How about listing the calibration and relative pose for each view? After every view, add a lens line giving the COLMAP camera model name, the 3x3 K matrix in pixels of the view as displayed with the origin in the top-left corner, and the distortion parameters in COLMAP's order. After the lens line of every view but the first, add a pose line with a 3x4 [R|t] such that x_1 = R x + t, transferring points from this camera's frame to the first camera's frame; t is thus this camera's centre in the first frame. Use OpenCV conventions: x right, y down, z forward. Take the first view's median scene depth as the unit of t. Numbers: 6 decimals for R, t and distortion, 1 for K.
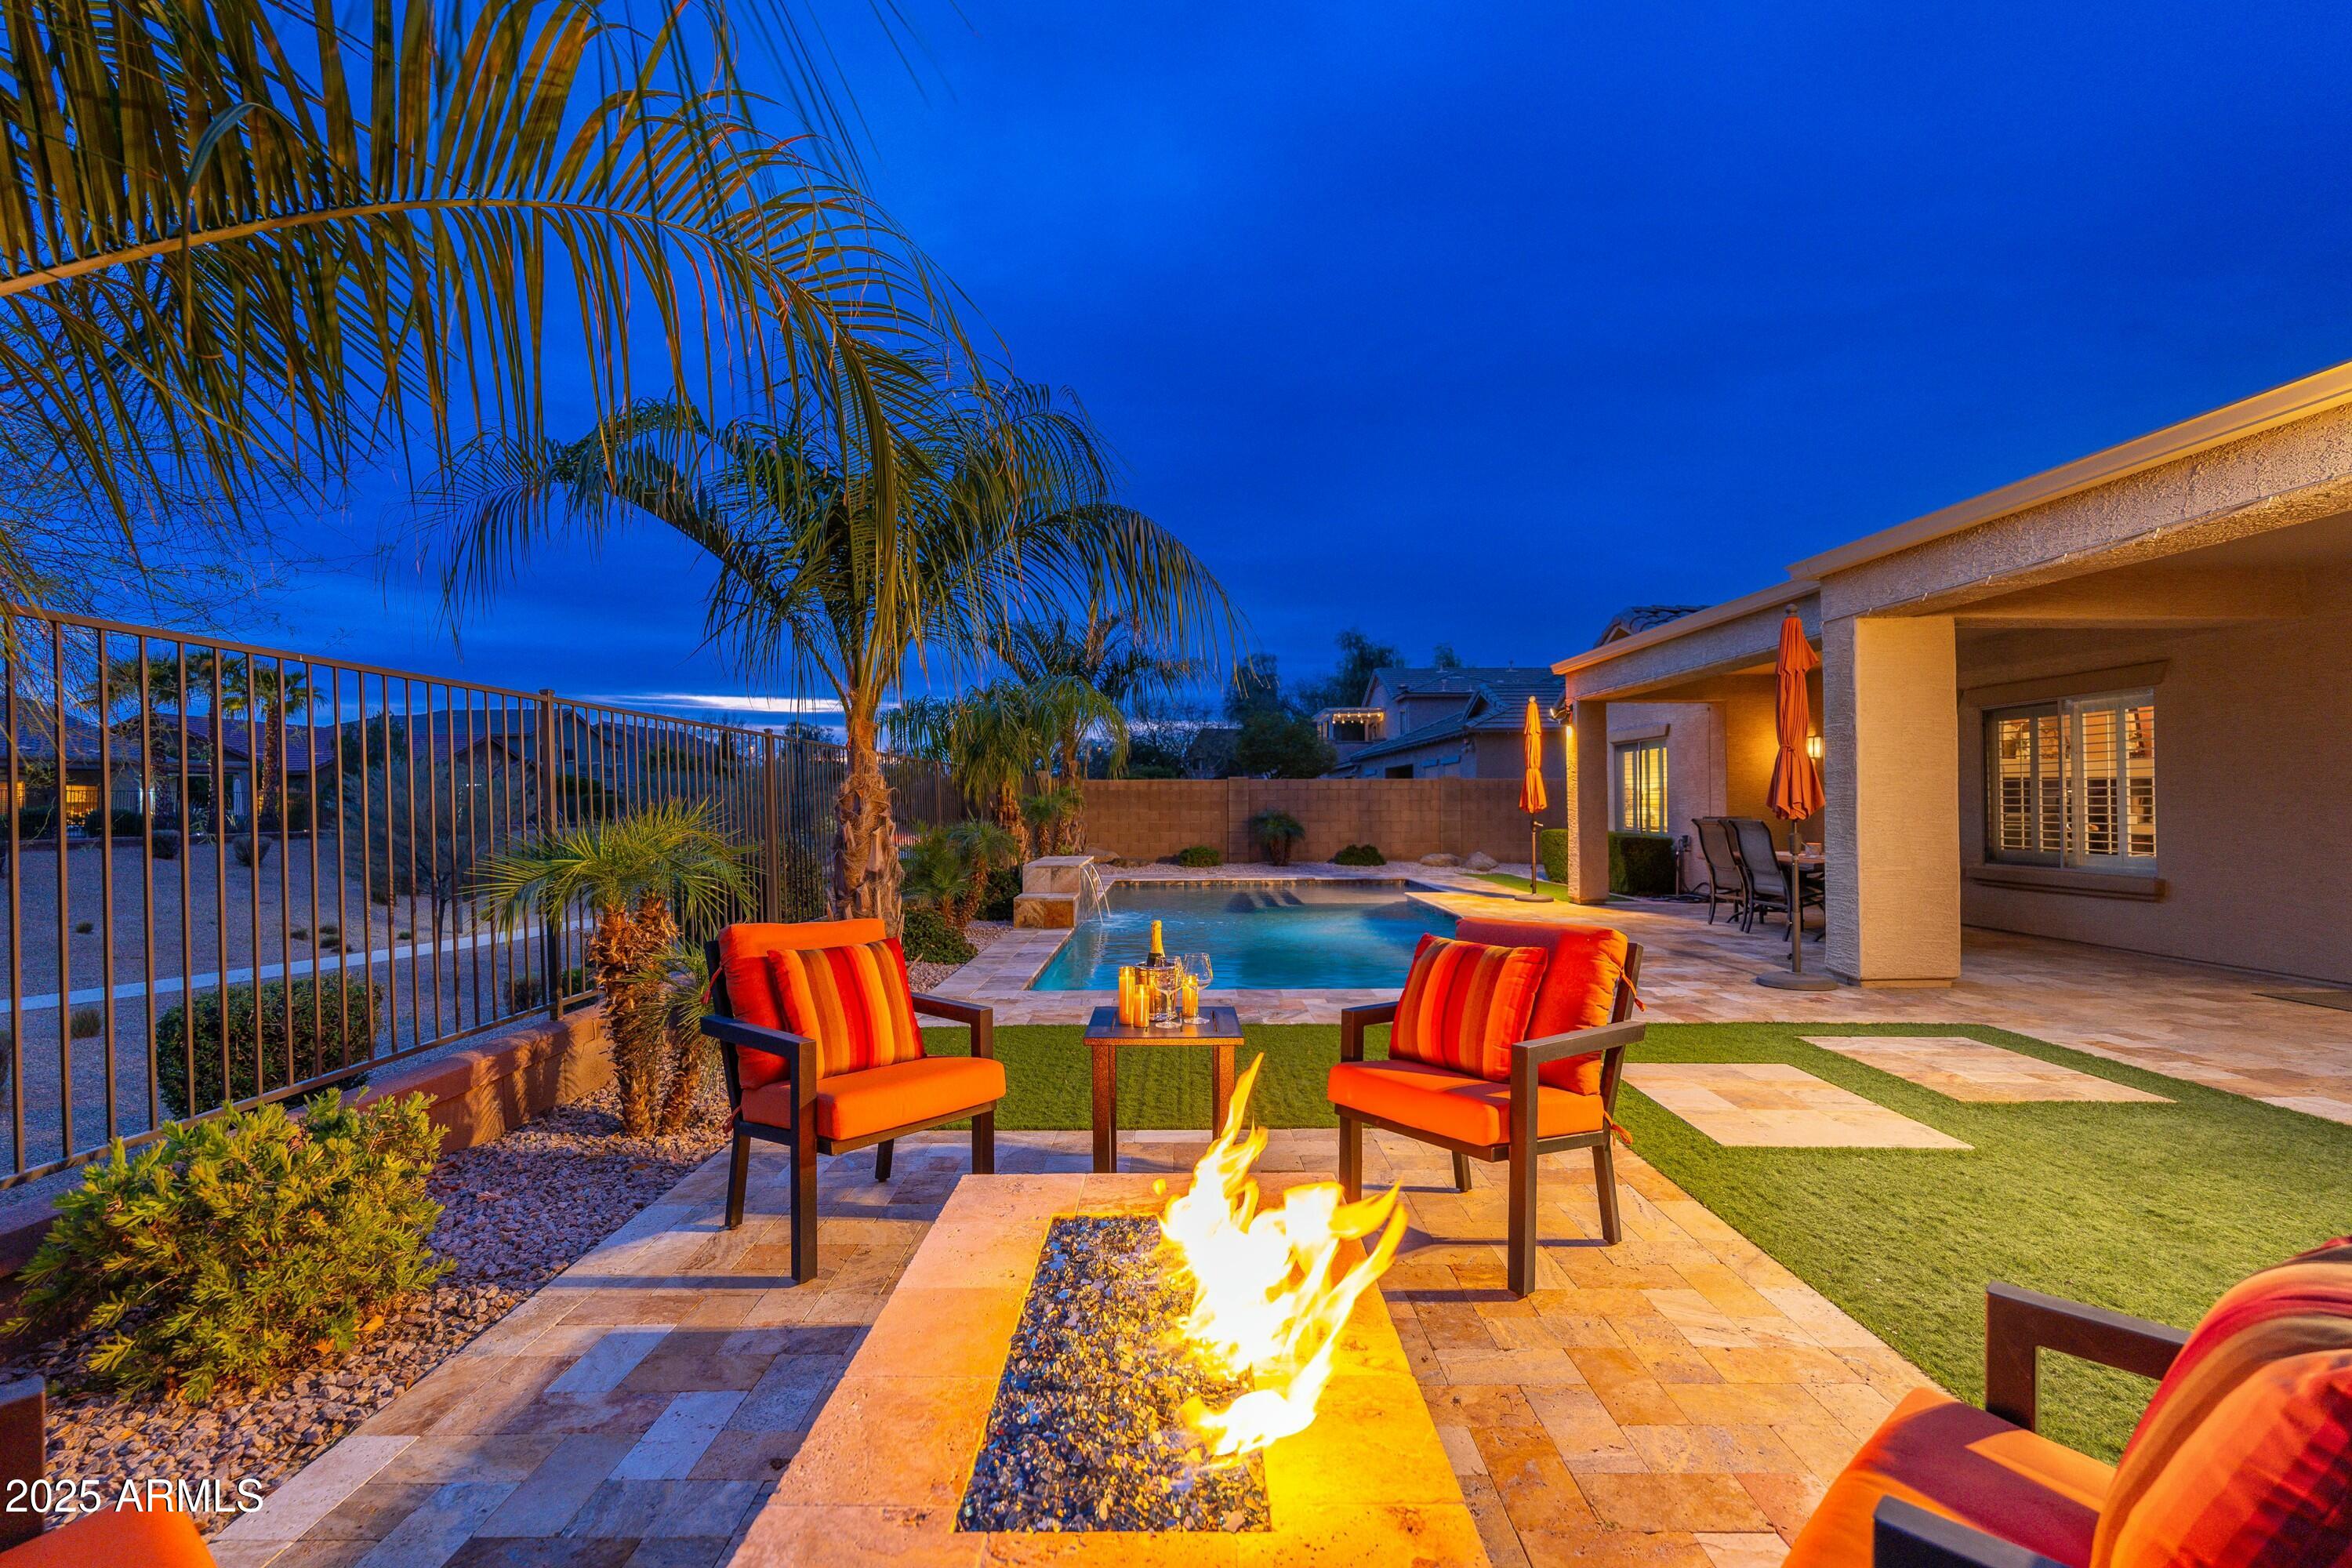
lens RADIAL K [[1057.9, 0, 1180.2], [0, 1057.9, 777.9], [0, 0, 1]] dist [-0.002027, -0.000117]
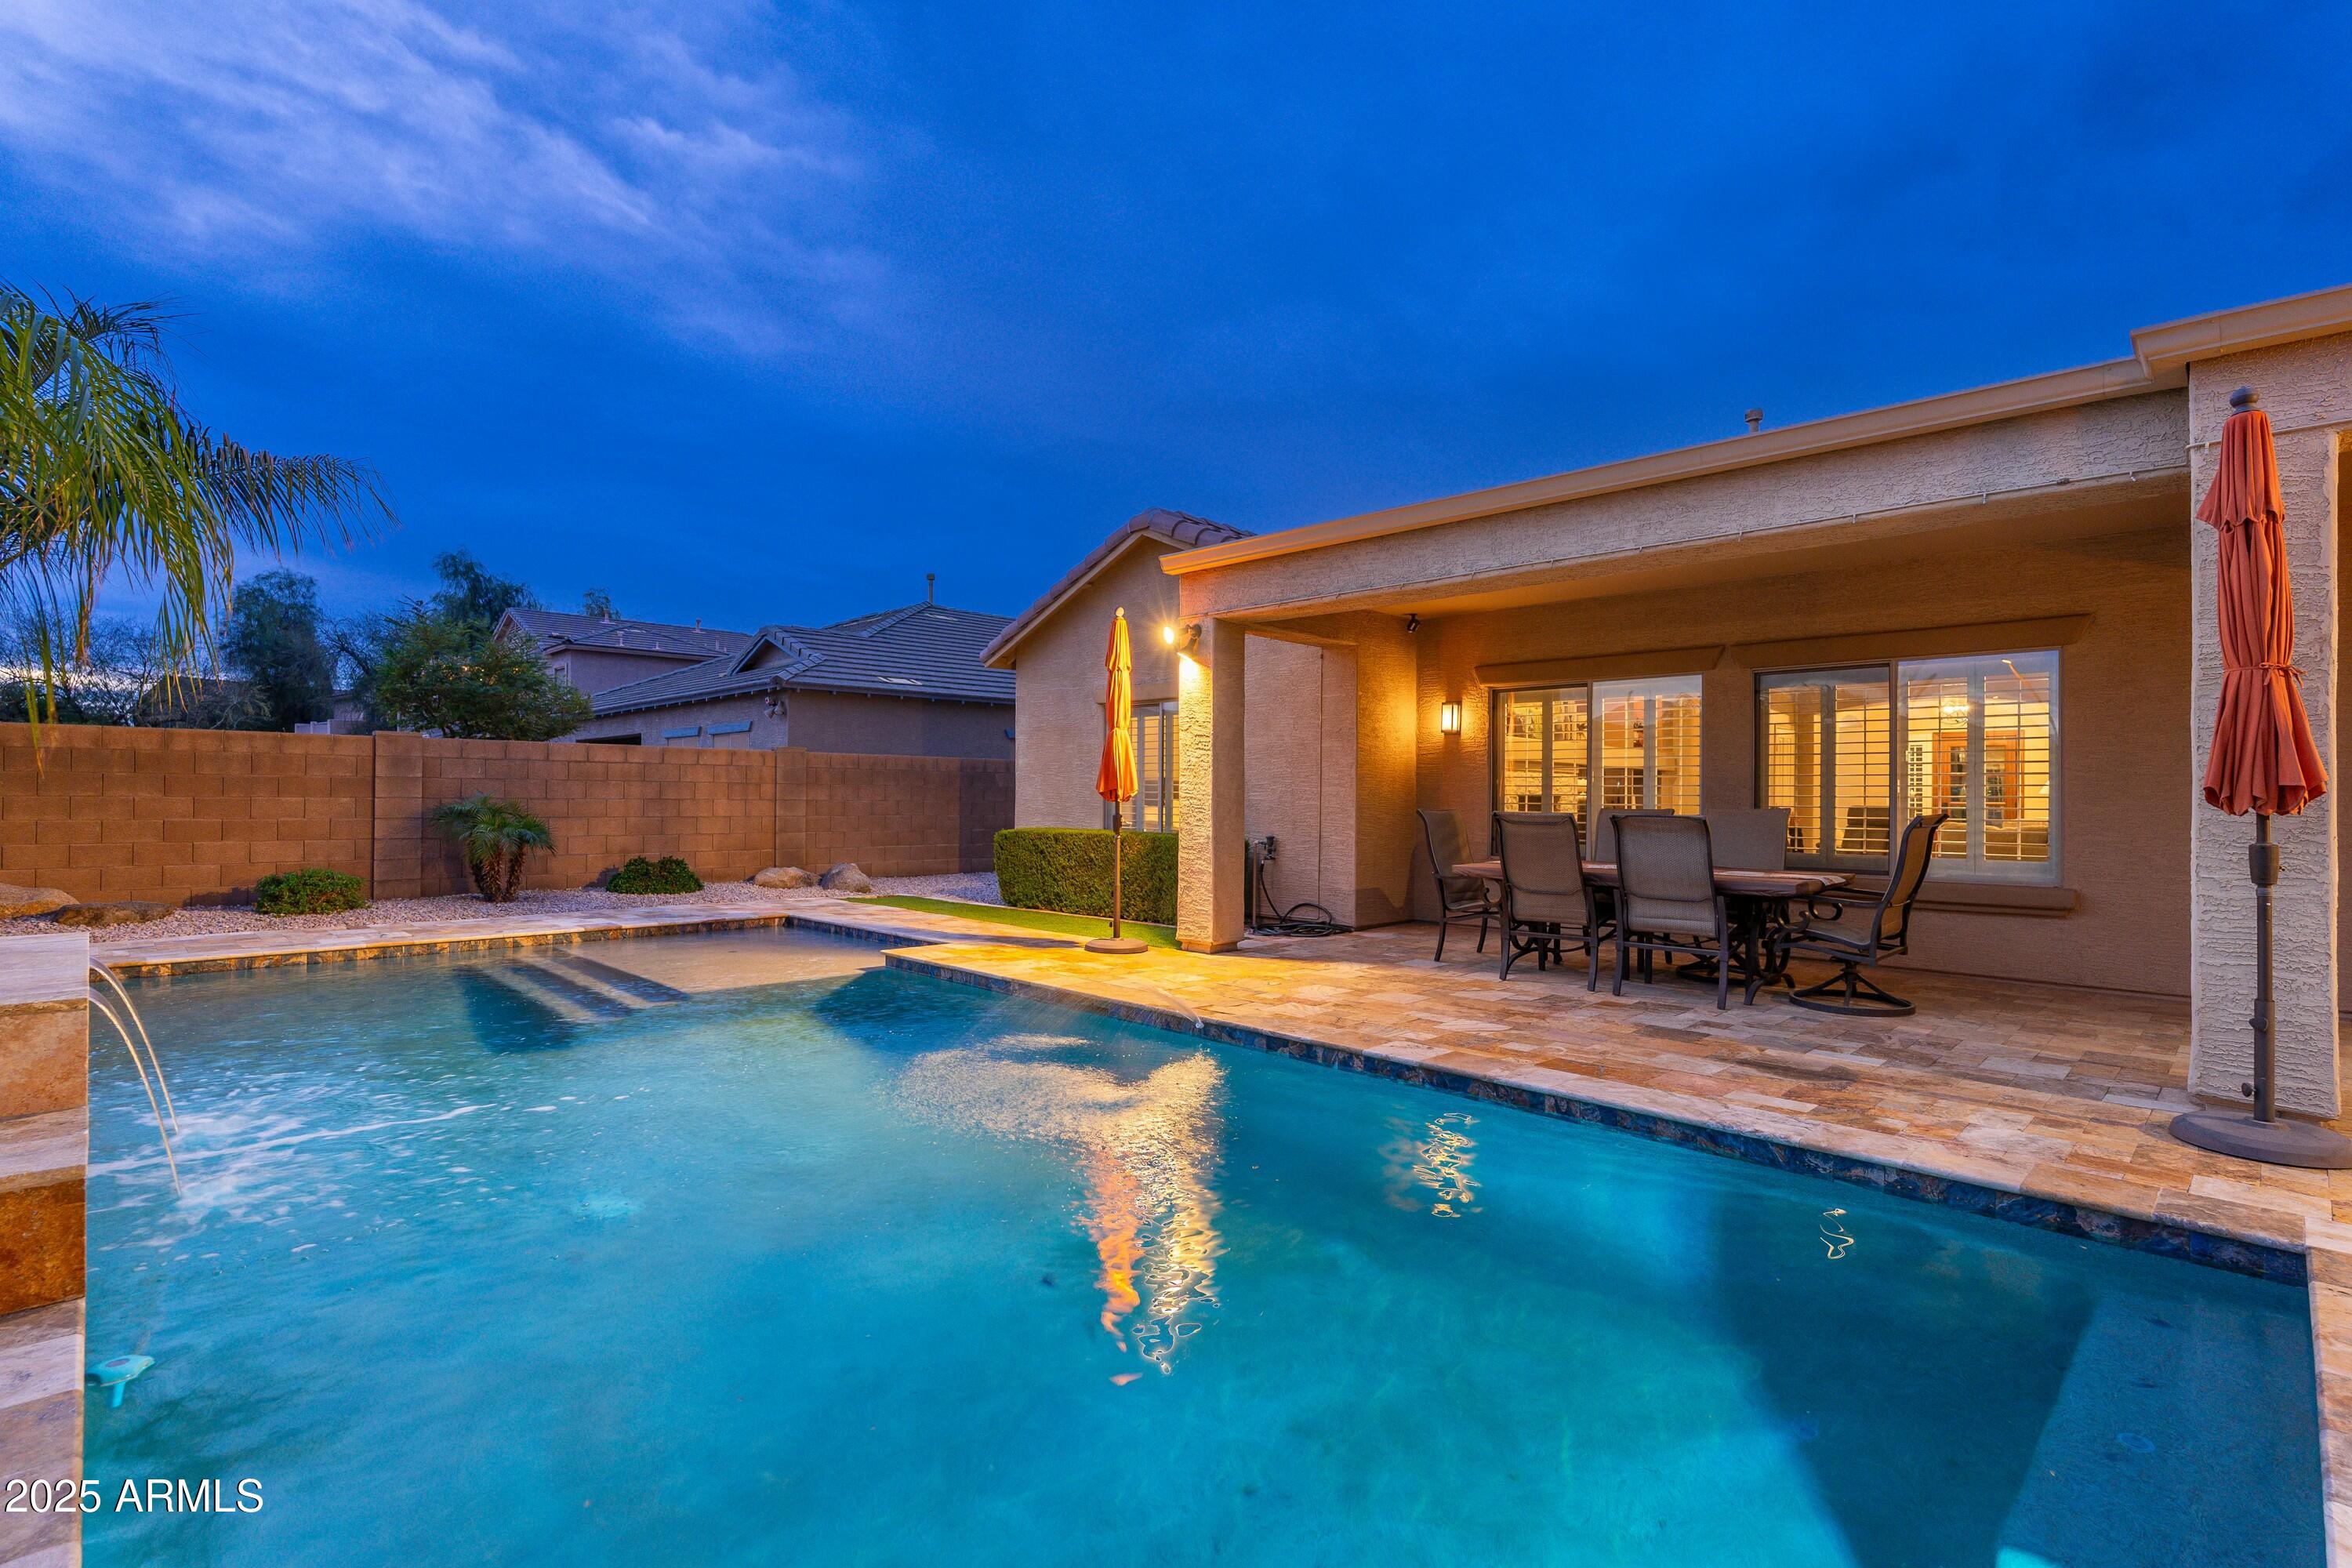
lens RADIAL K [[1103.2, 0, 1172.5], [0, 1103.2, 778.4], [0, 0, 1]] dist [-0.001249, 0.000037]
pose [[0.712657, 0.021565, 0.701181, -0.085002], [-0.026887, 0.999633, -0.003417, 0.021557], [-0.700997, -0.016418, 0.712975, 0.560992]]
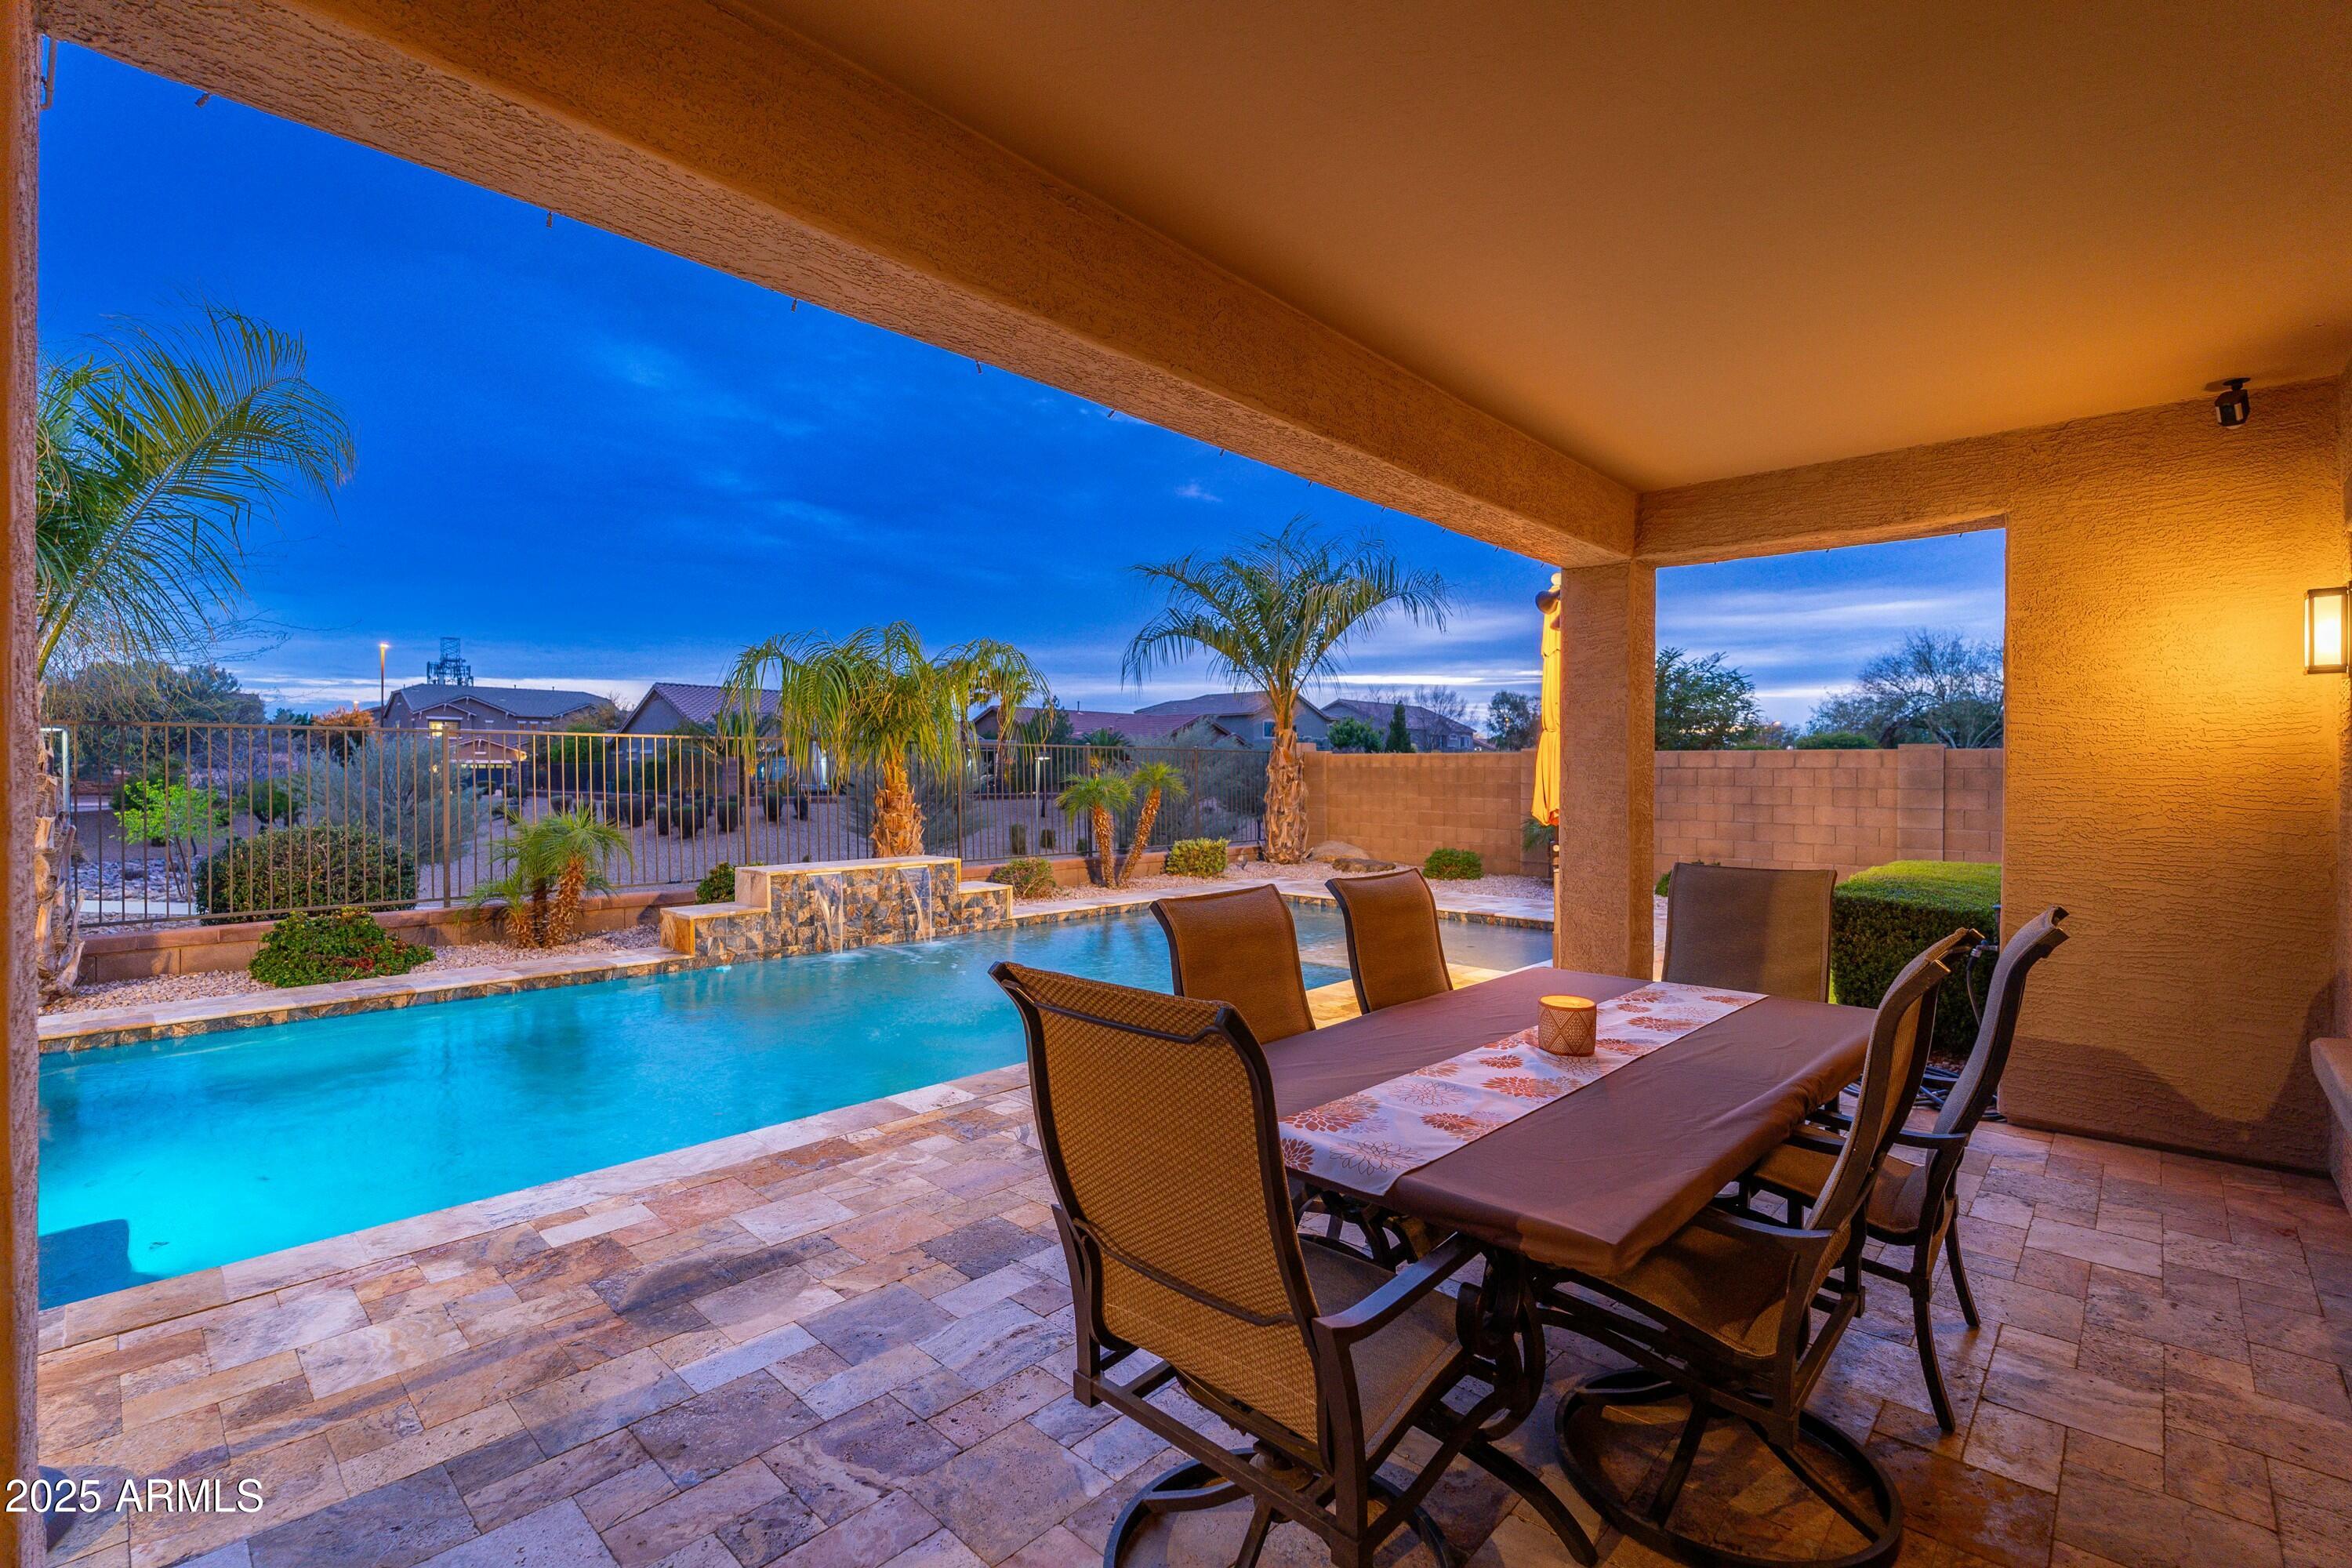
lens RADIAL K [[1042.6, 0, 1181.5], [0, 1042.6, 776.4], [0, 0, 1]] dist [-0.002147, -0.000355]
pose [[0.726655, 0.011347, -0.686908, 0.549796], [0.006408, 0.999708, 0.023293, -0.000031], [0.686972, -0.021327, 0.726371, 0.586044]]
